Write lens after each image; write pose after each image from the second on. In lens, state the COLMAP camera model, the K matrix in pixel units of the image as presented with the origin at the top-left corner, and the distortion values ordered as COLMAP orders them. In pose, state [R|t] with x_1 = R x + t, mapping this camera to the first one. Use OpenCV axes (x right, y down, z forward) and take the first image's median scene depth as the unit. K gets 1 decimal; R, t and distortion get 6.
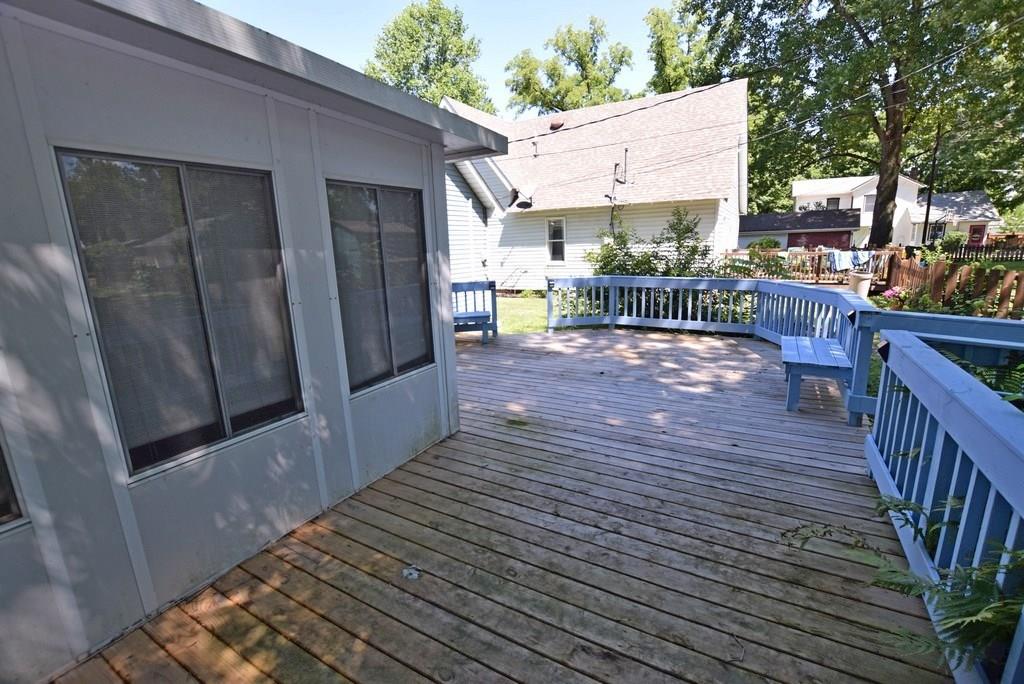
lens RADIAL K [[452.2, 0, 515.1], [0, 452.2, 342.4], [0, 0, 1]] dist [-0.032443, 0.001788]
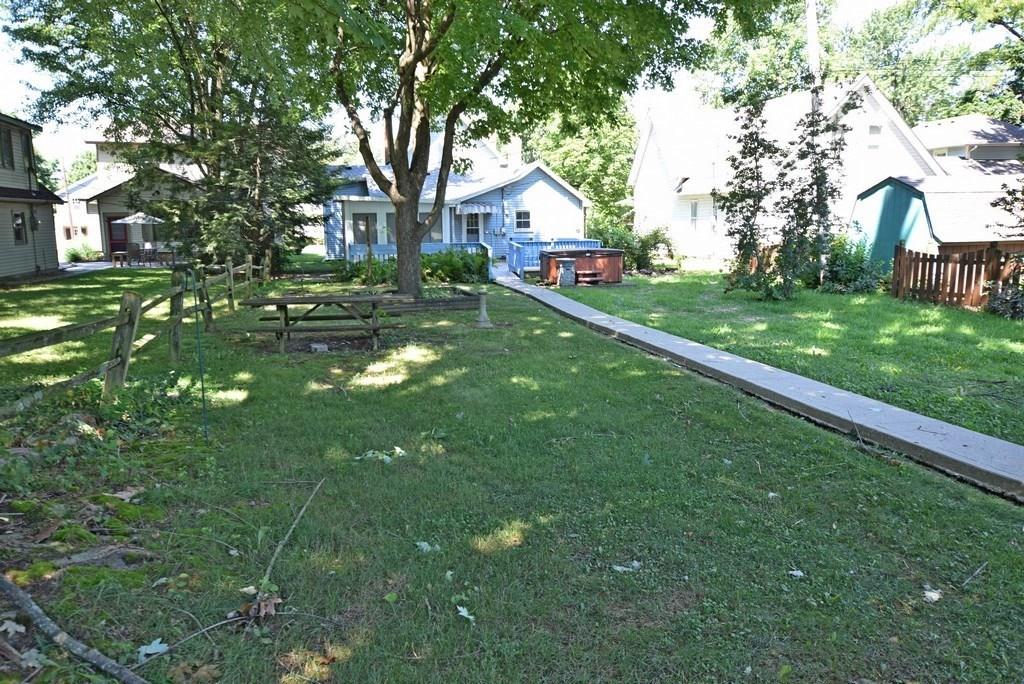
lens RADIAL K [[761.6, 0, 512.0], [0, 761.6, 342.0], [0, 0, 1]] dist [-0.002381, -0.001540]
pose [[0.681253, 0.146709, -0.717196, 4.579404], [-0.169276, 0.984730, 0.040643, 0.417618], [0.712207, 0.093716, 0.695685, -2.894445]]
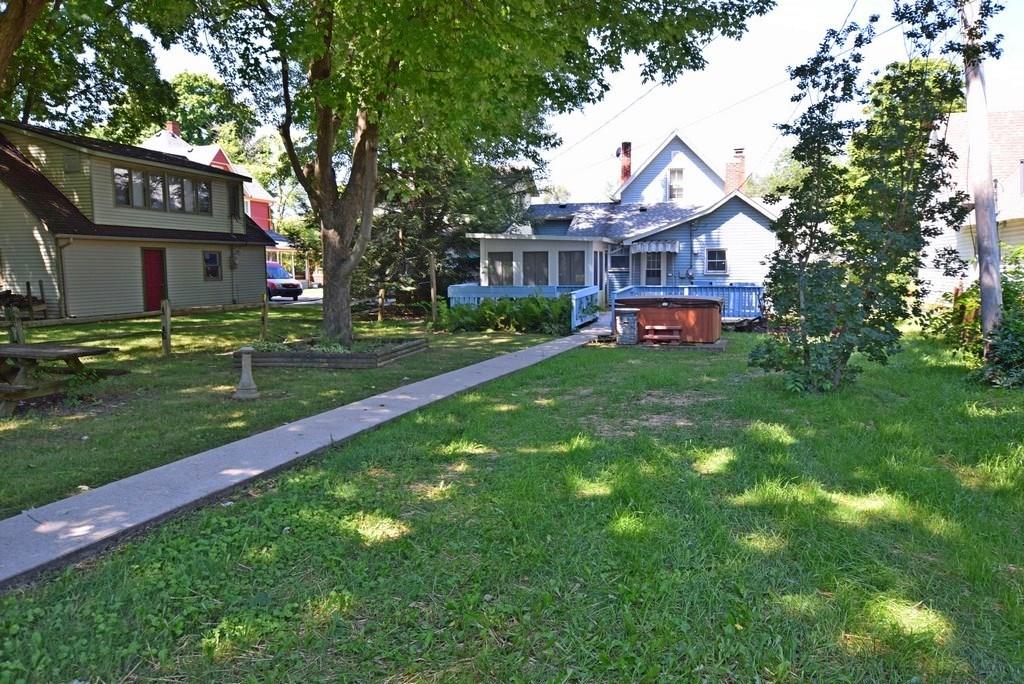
lens RADIAL K [[715.6, 0, 512.0], [0, 715.6, 342.0], [0, 0, 1]] dist [-0.001896, 0.002293]
pose [[0.237857, 0.137040, -0.961584, 4.447859], [-0.206795, 0.974444, 0.087720, 0.039724], [0.949031, 0.177985, 0.260118, -0.900736]]
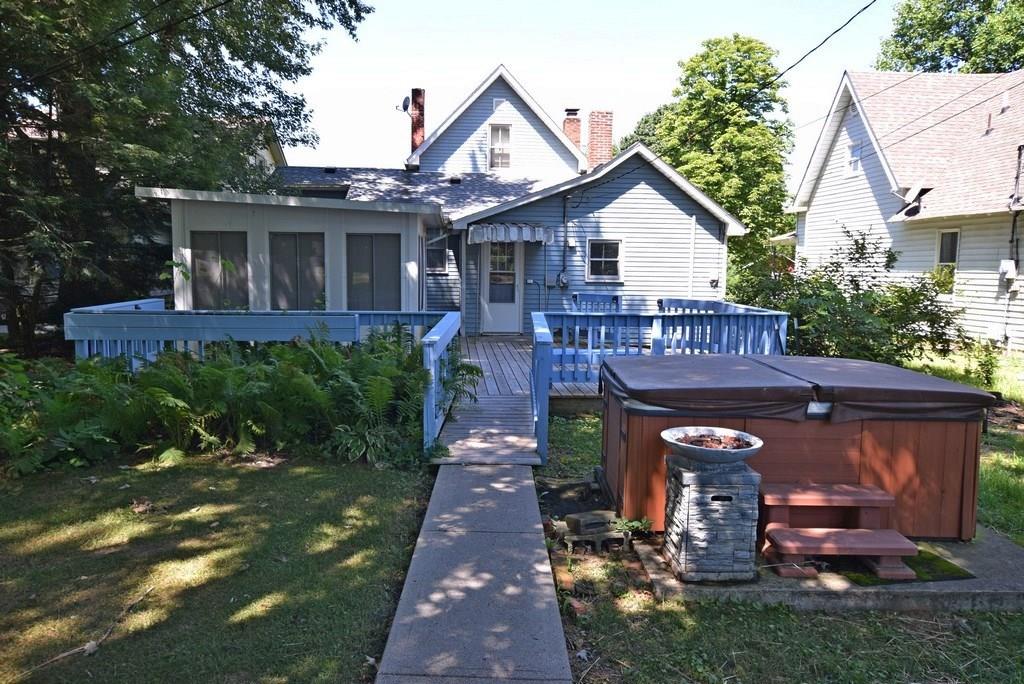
lens RADIAL K [[715.6, 0, 512.0], [0, 715.6, 342.0], [0, 0, 1]] dist [-0.001896, 0.002293]
pose [[0.553733, 0.131451, -0.822253, 2.074886], [-0.206575, 0.978278, 0.017280, -0.002104], [0.806664, 0.160289, 0.568859, -0.294845]]
